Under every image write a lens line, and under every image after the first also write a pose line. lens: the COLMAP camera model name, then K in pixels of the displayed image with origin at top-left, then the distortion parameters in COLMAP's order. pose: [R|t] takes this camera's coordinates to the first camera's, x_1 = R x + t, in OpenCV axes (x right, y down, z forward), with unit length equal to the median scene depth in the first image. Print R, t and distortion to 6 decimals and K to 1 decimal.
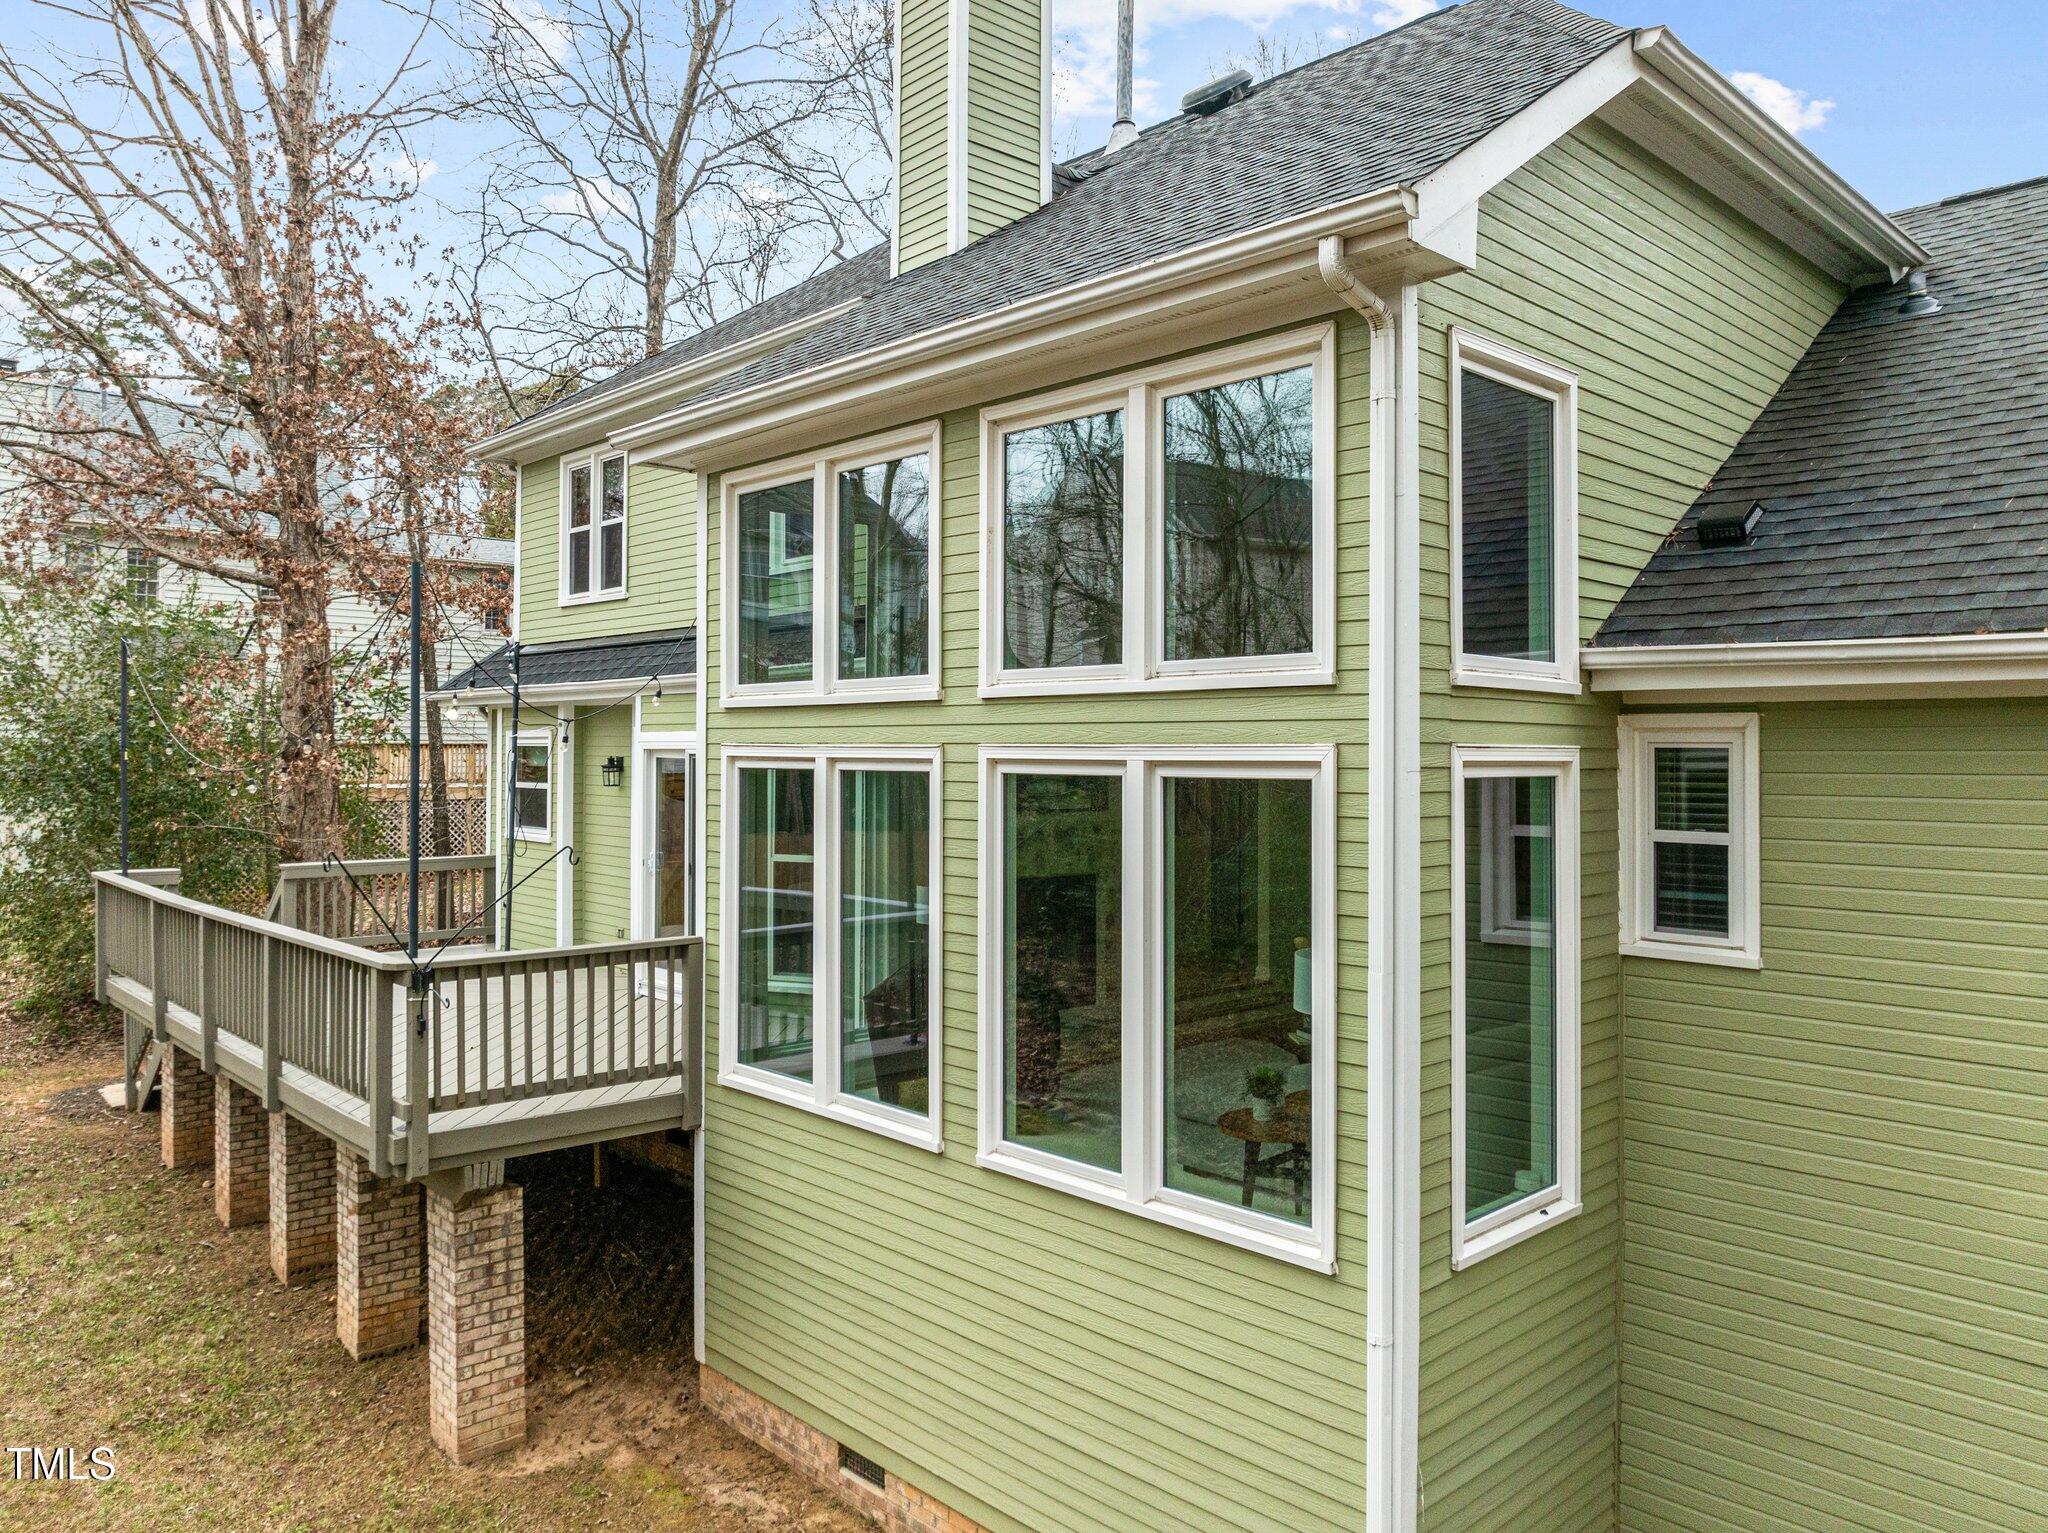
lens RADIAL K [[1456.4, 0, 1026.5], [0, 1456.4, 732.6], [0, 0, 1]] dist [-0.034178, -0.002134]
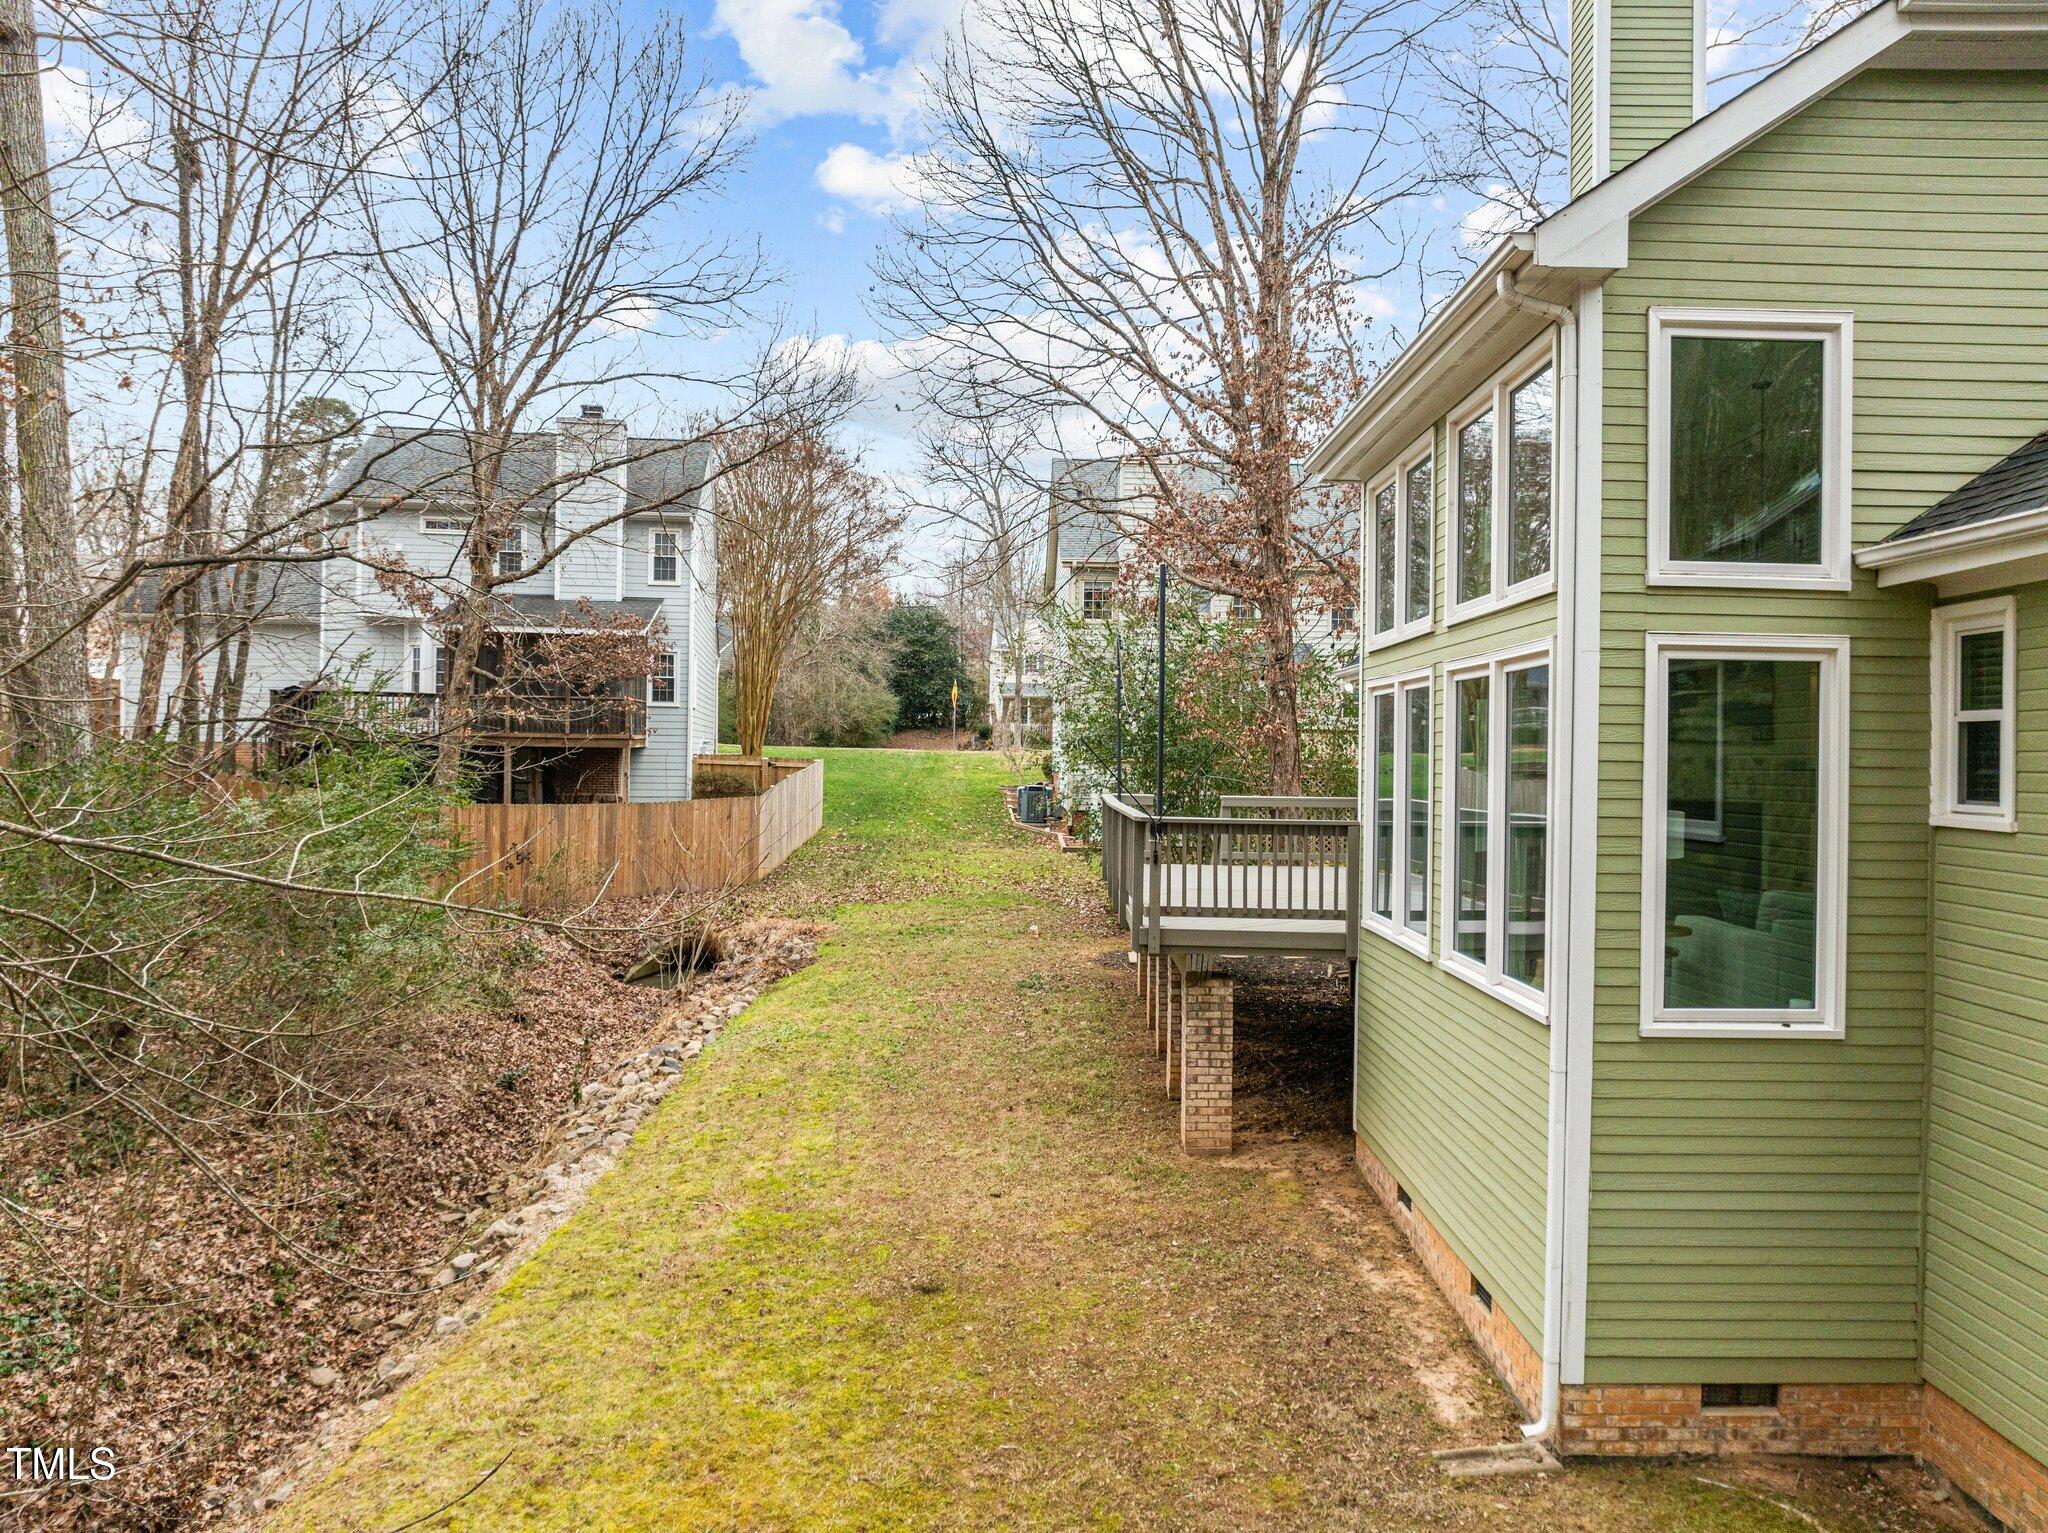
lens RADIAL K [[1455.9, 0, 1036.0], [0, 1455.9, 771.5], [0, 0, 1]] dist [-0.029648, -0.003622]
pose [[0.716210, 0.013145, -0.697761, 0.576317], [-0.003557, 0.999878, 0.015185, 0.082355], [0.697875, -0.008393, 0.716170, -0.220534]]
